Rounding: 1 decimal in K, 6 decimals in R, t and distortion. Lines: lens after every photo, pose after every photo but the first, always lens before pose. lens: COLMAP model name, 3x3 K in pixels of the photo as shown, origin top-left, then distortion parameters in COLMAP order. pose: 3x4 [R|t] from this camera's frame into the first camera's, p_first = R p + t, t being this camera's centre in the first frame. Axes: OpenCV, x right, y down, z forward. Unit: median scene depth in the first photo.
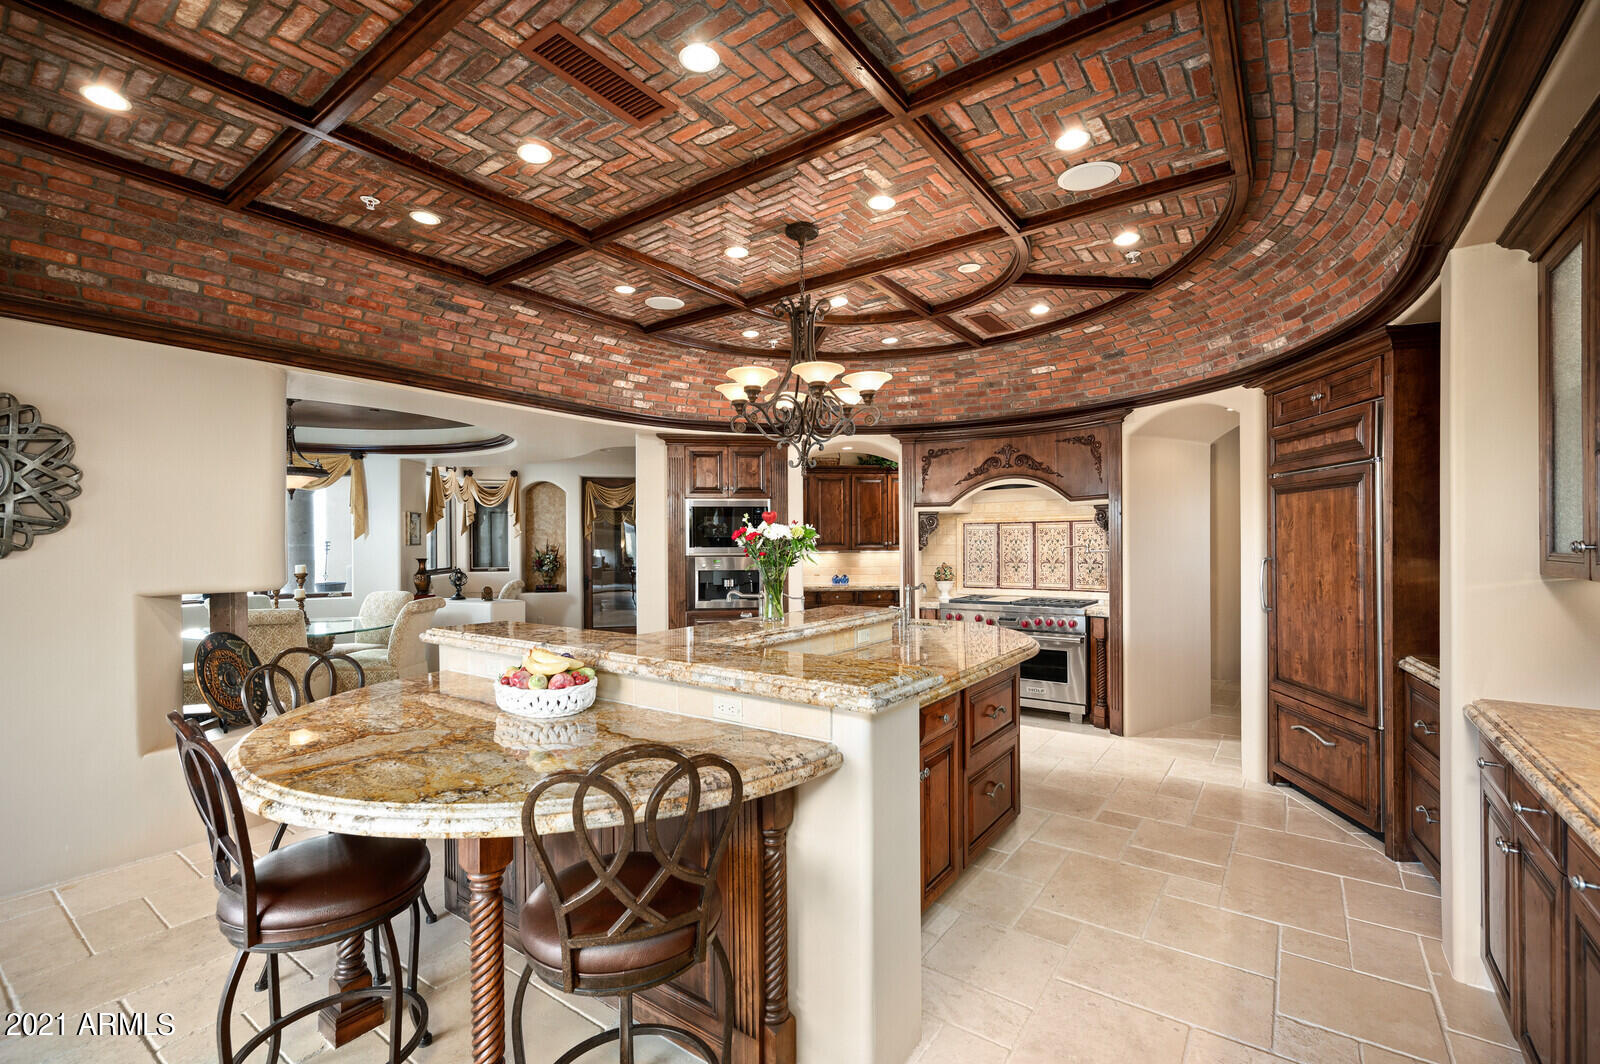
lens RADIAL K [[688.1, 0, 802.1], [0, 688.1, 548.5], [0, 0, 1]] dist [0.002198, -0.000113]
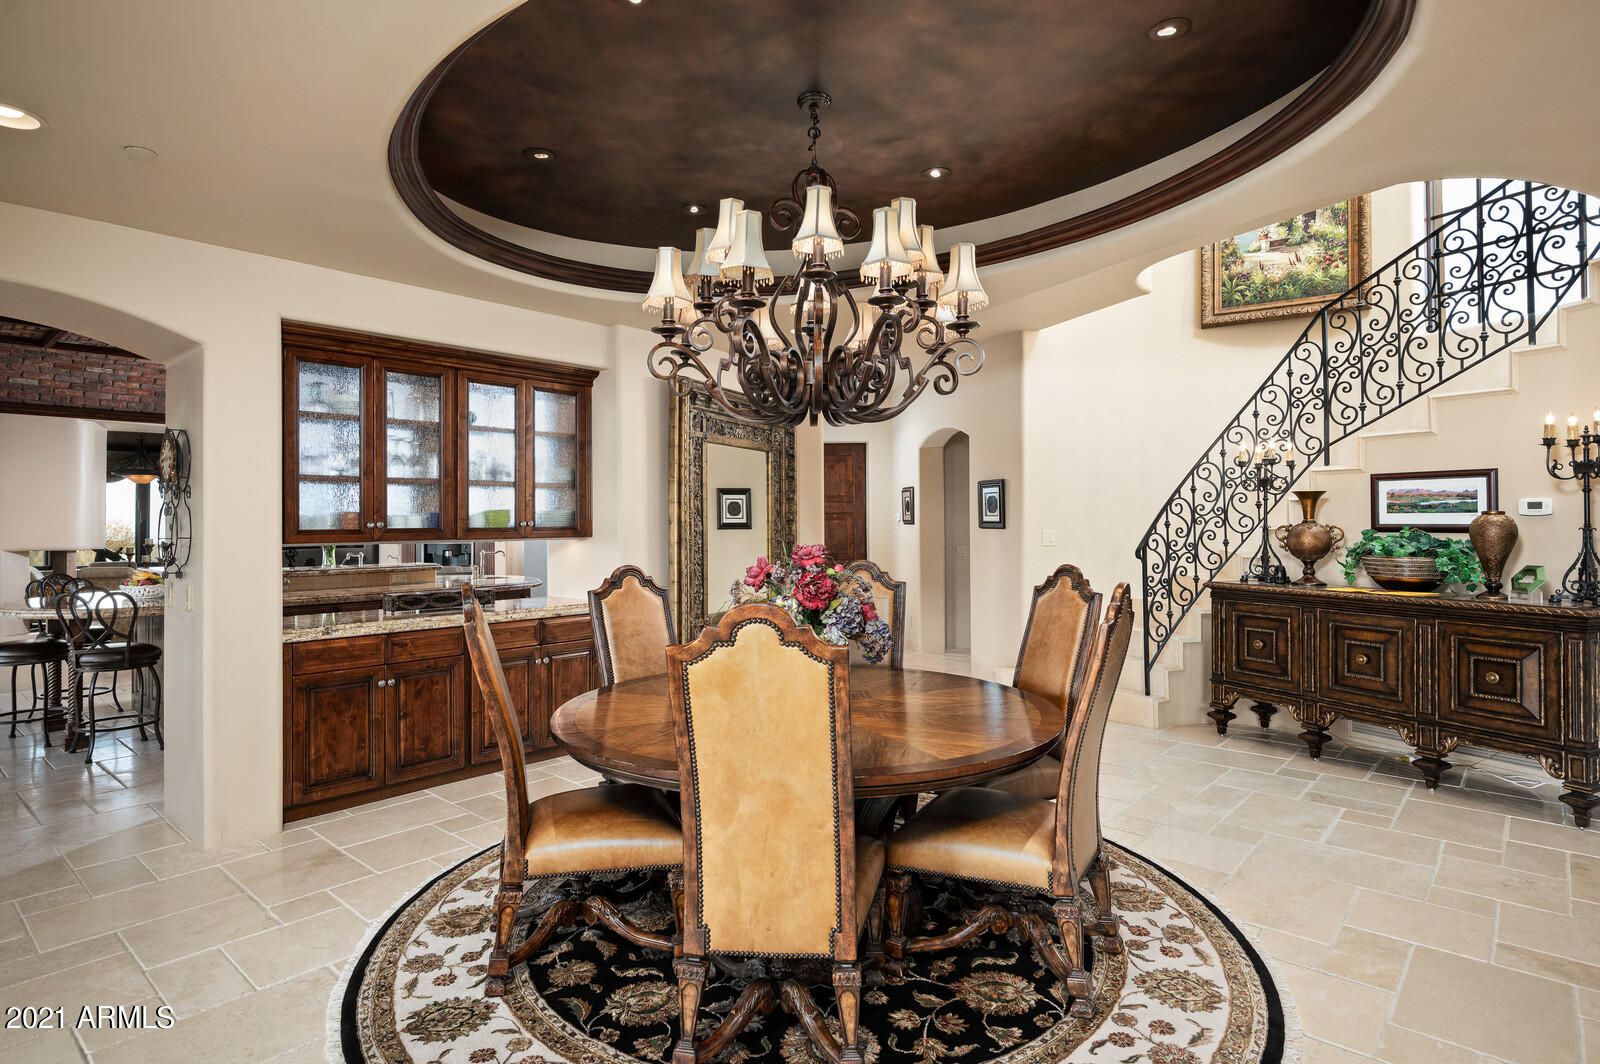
lens RADIAL K [[830.6, 0, 802.9], [0, 830.6, 521.1], [0, 0, 1]] dist [-0.004402, -0.000168]
pose [[0.993913, -0.005024, -0.110055, 1.298445], [0.003054, 0.999832, -0.018063, 0.032336], [0.110127, 0.017616, 0.993761, -0.892884]]
